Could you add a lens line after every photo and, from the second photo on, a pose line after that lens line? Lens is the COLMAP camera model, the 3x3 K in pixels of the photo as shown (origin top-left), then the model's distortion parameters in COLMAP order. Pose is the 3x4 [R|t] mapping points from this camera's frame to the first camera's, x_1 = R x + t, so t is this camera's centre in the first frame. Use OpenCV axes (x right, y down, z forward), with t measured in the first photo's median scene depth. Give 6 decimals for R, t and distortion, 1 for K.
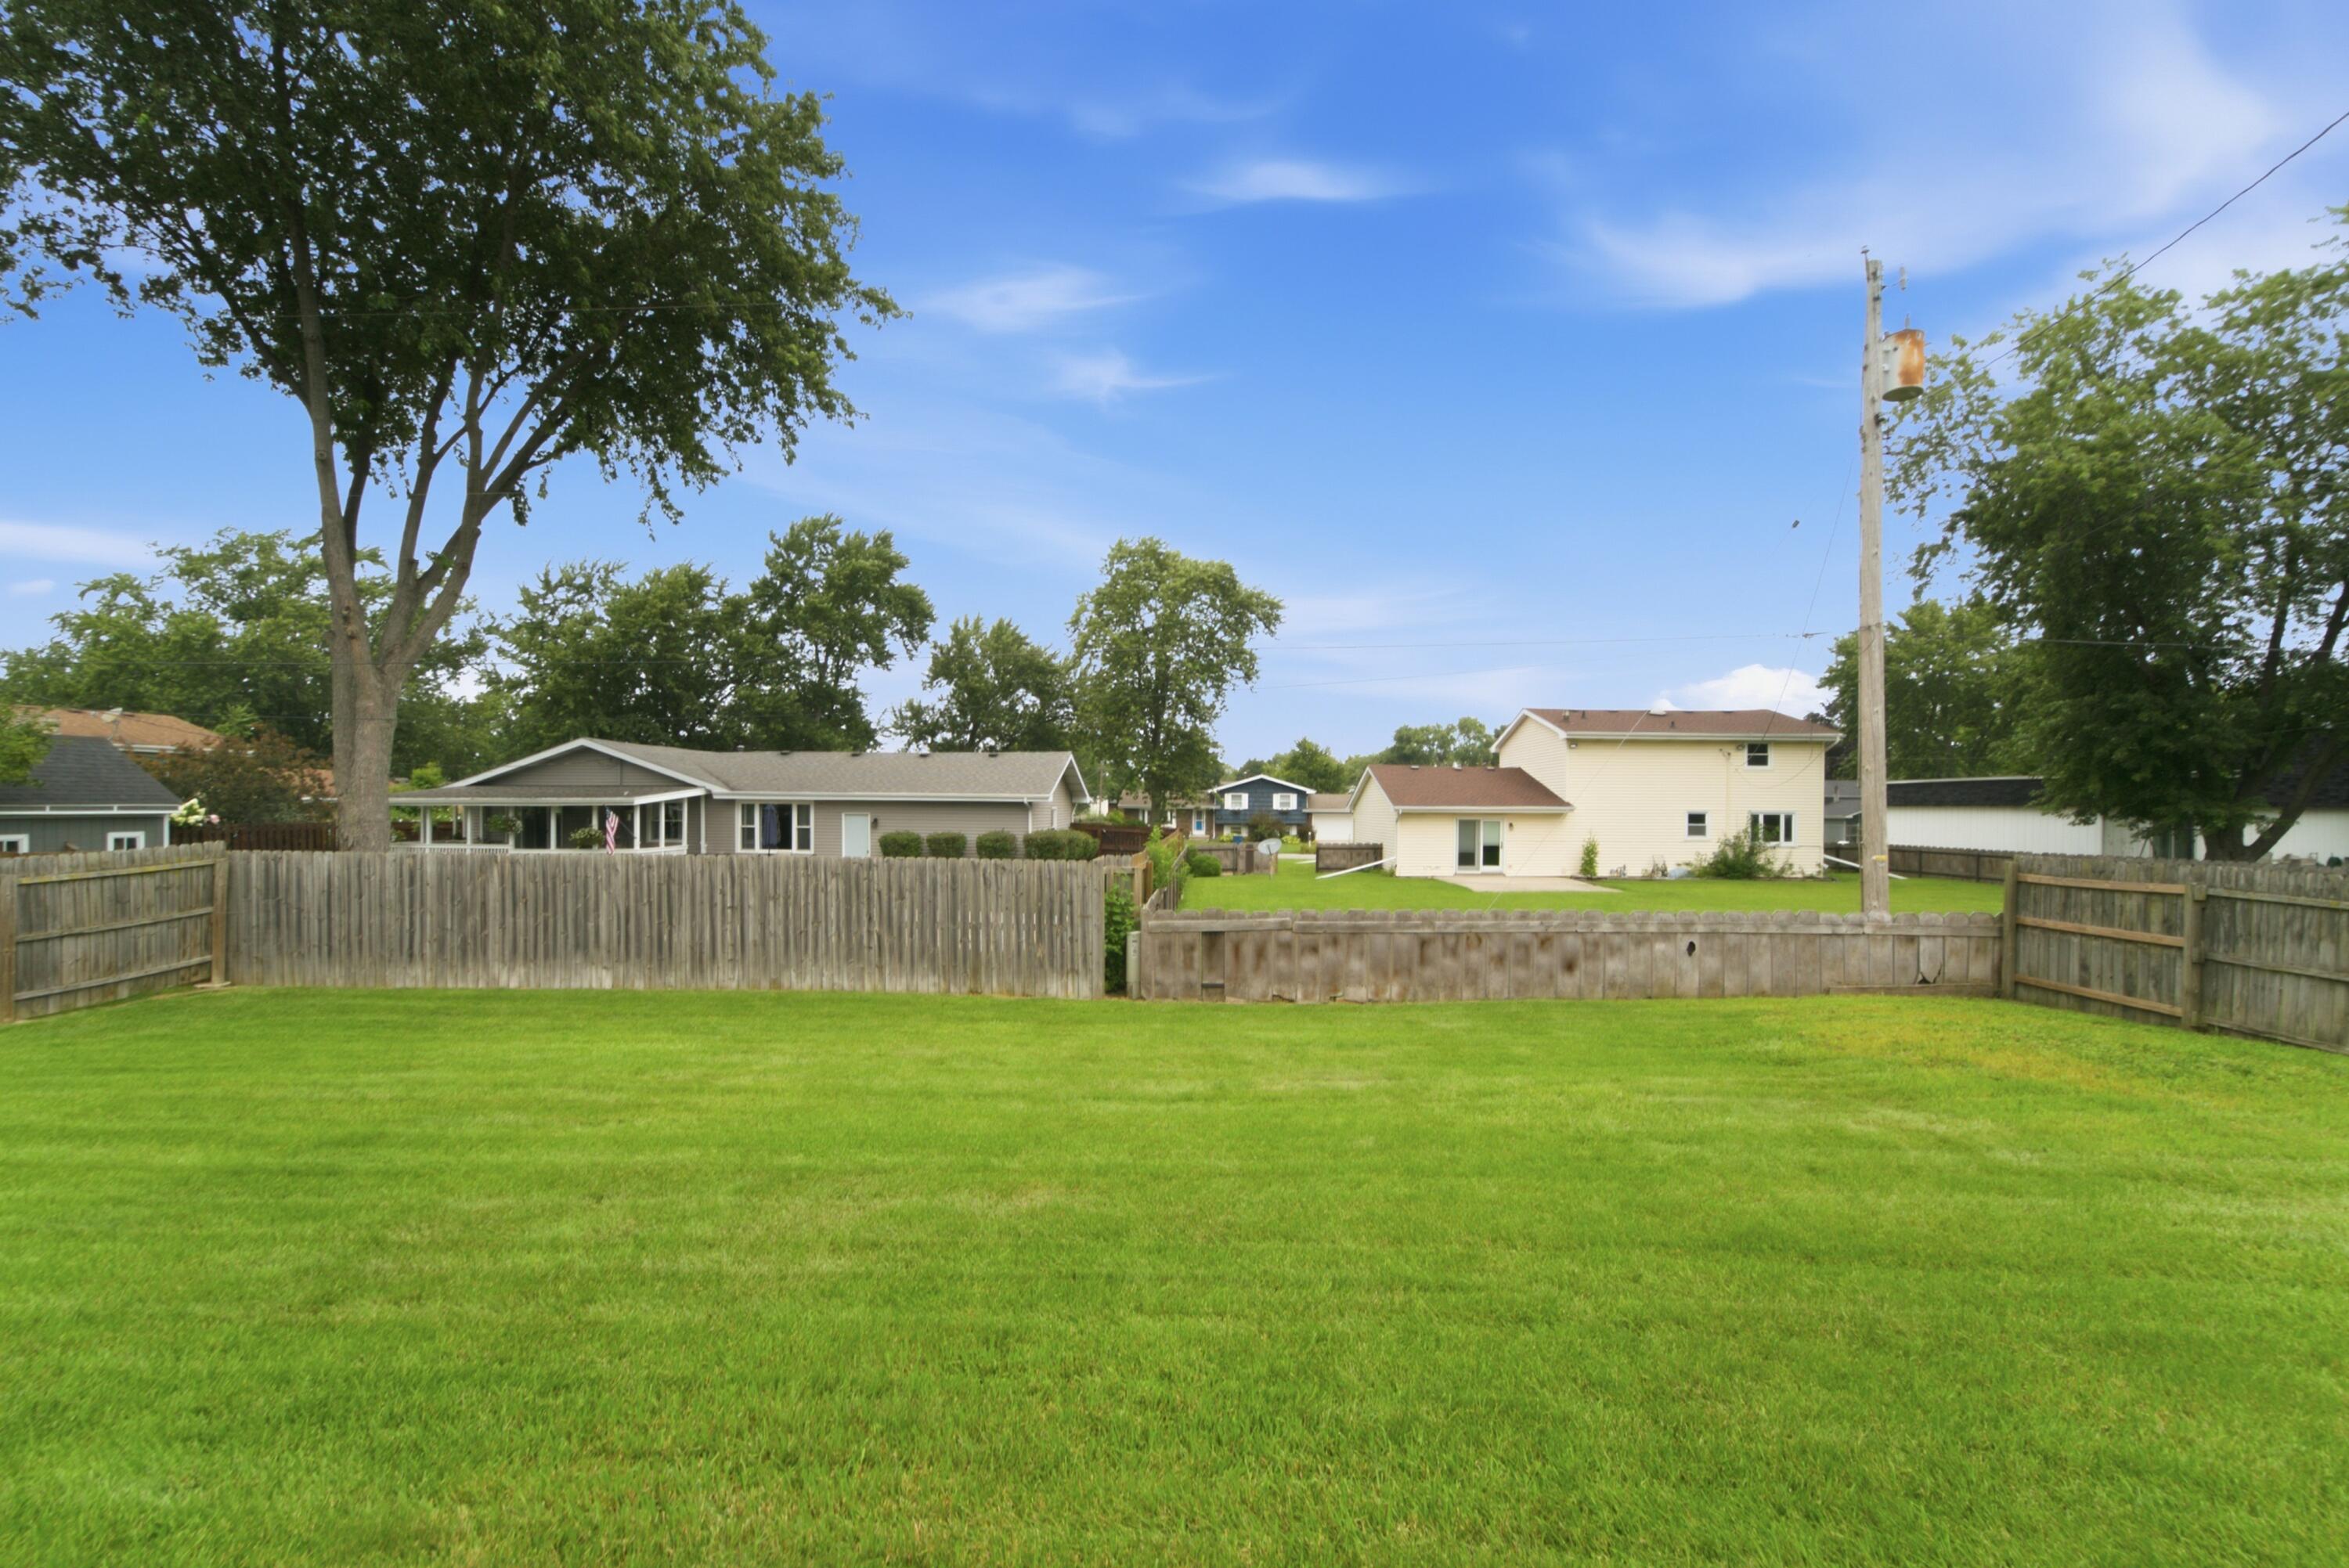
lens RADIAL K [[972.2, 0, 1241.9], [0, 972.2, 816.8], [0, 0, 1]] dist [0.002532, 0.006560]
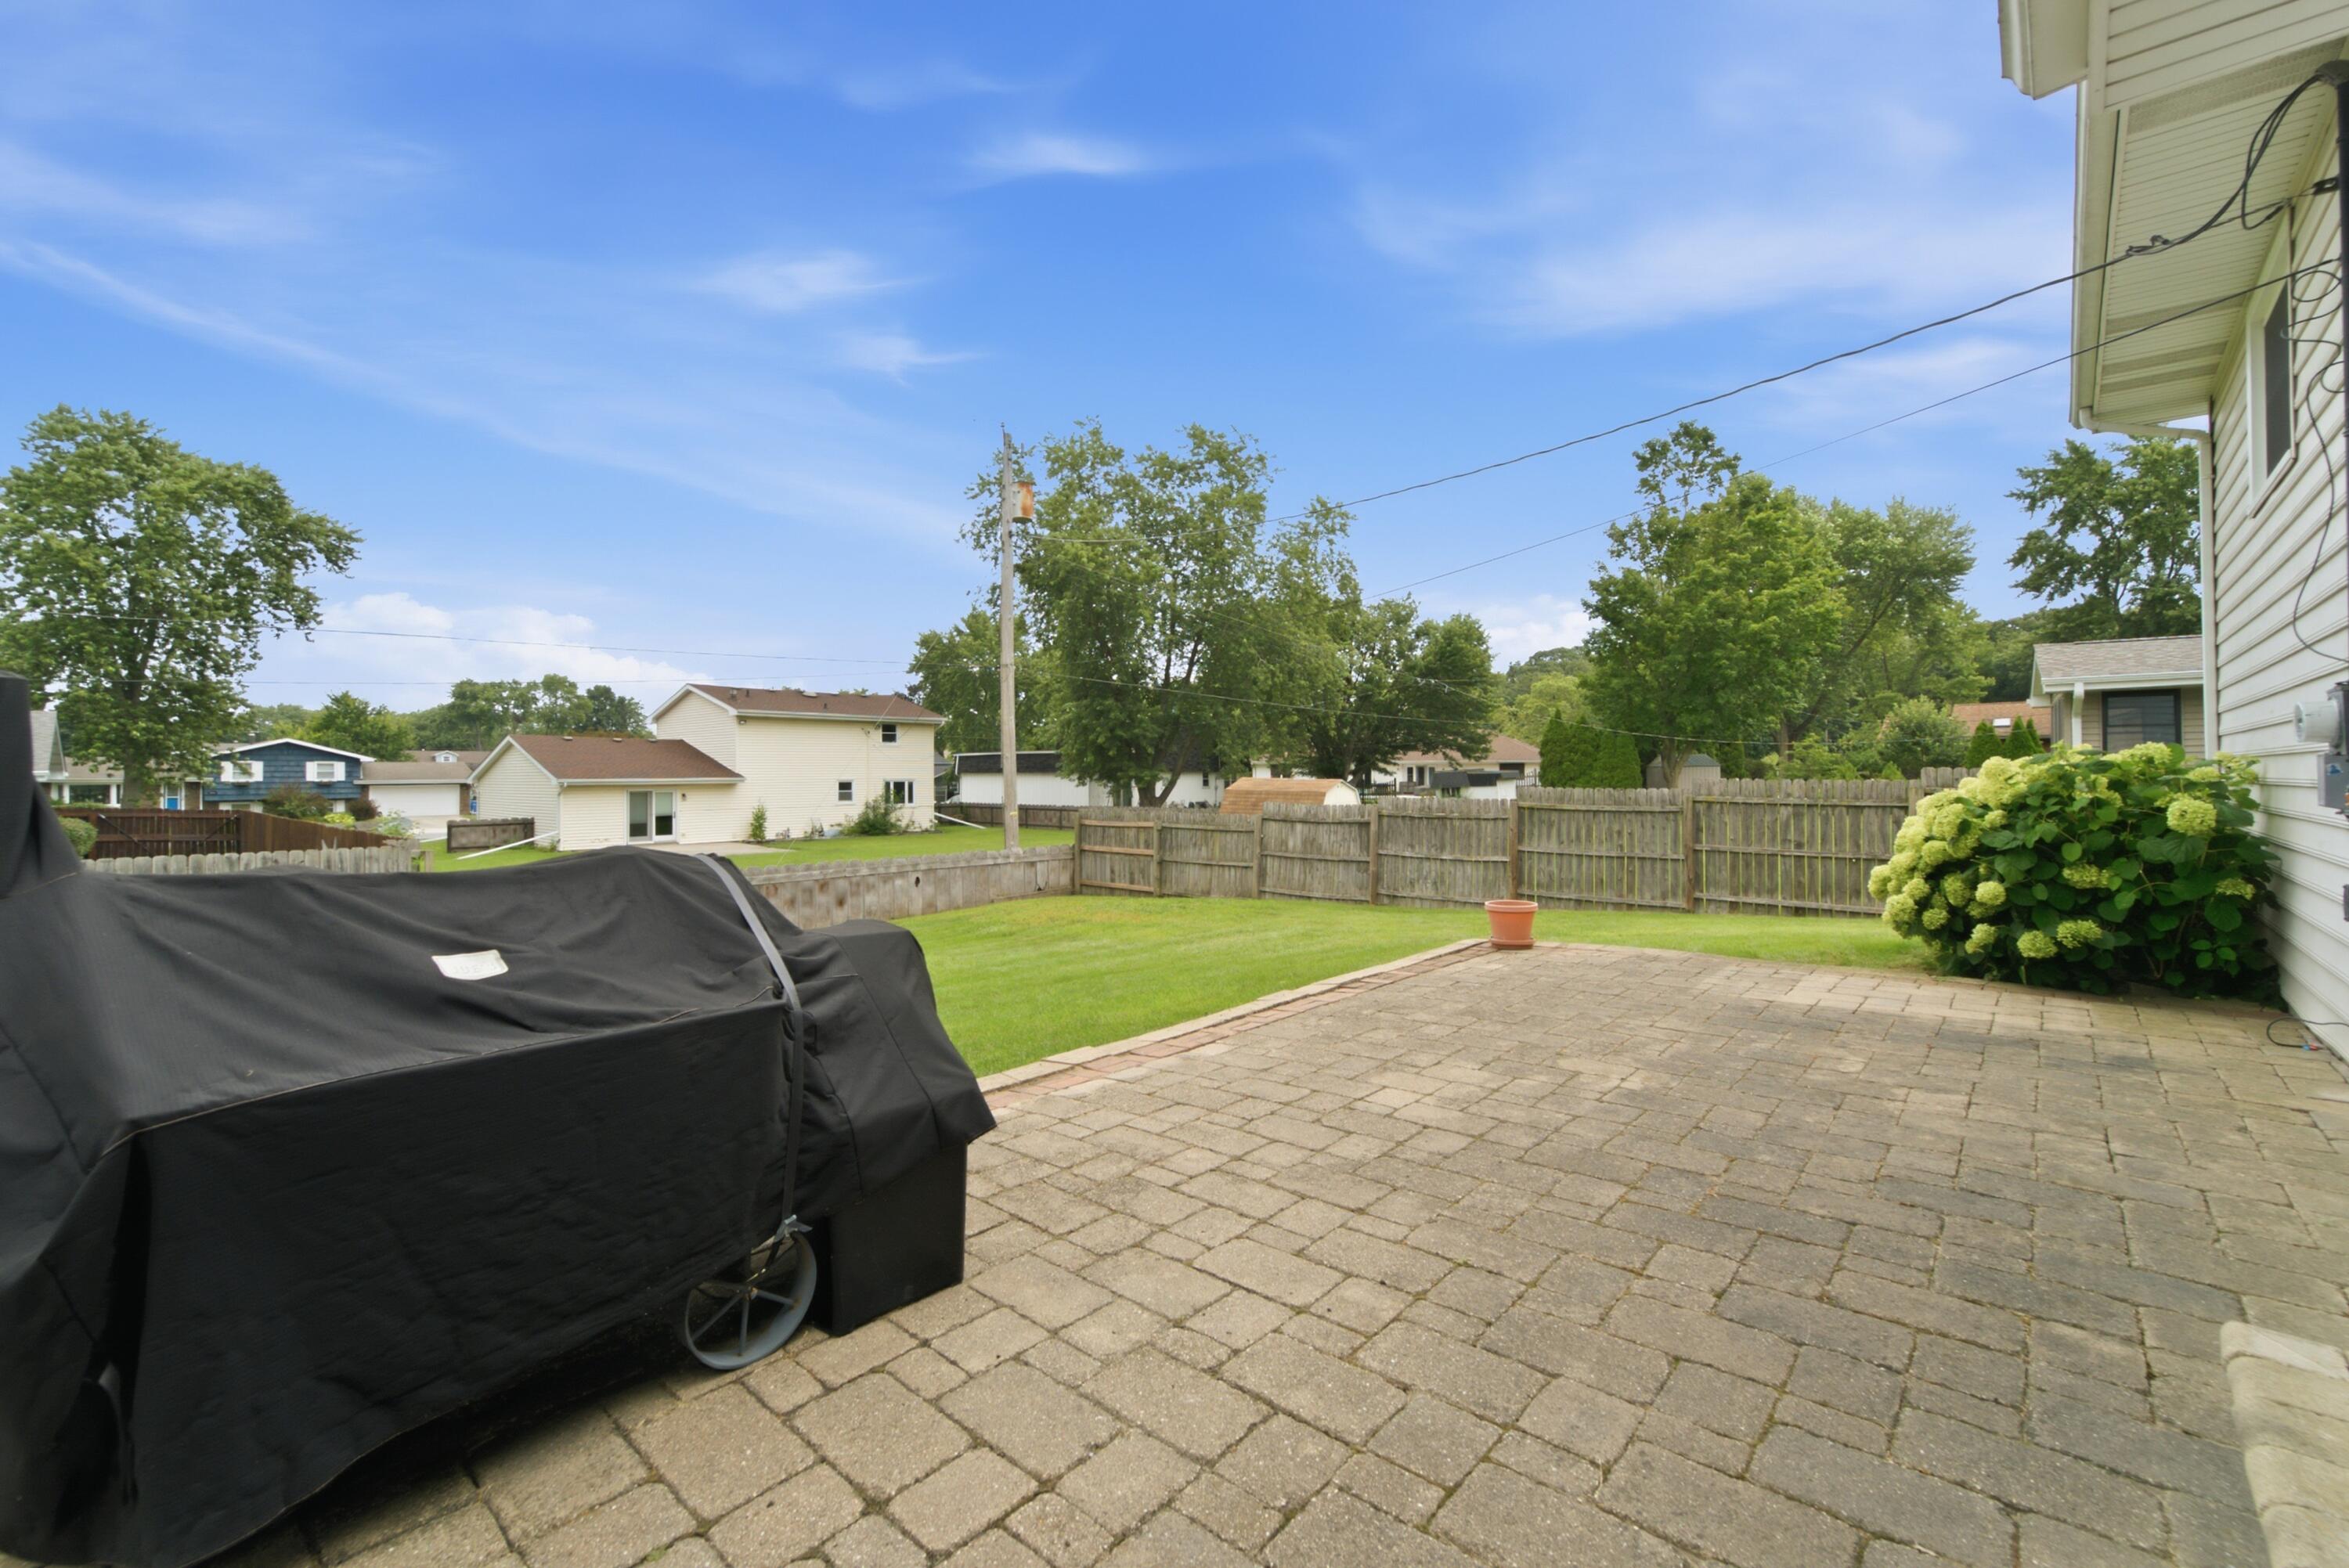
lens RADIAL K [[980.5, 0, 1171.9], [0, 980.5, 769.3], [0, 0, 1]] dist [0.000587, 0.000464]
pose [[0.678063, -0.006154, 0.734978, -0.148577], [0.013789, 0.999895, -0.004349, -0.008388], [-0.734874, 0.013084, 0.678077, -0.113694]]
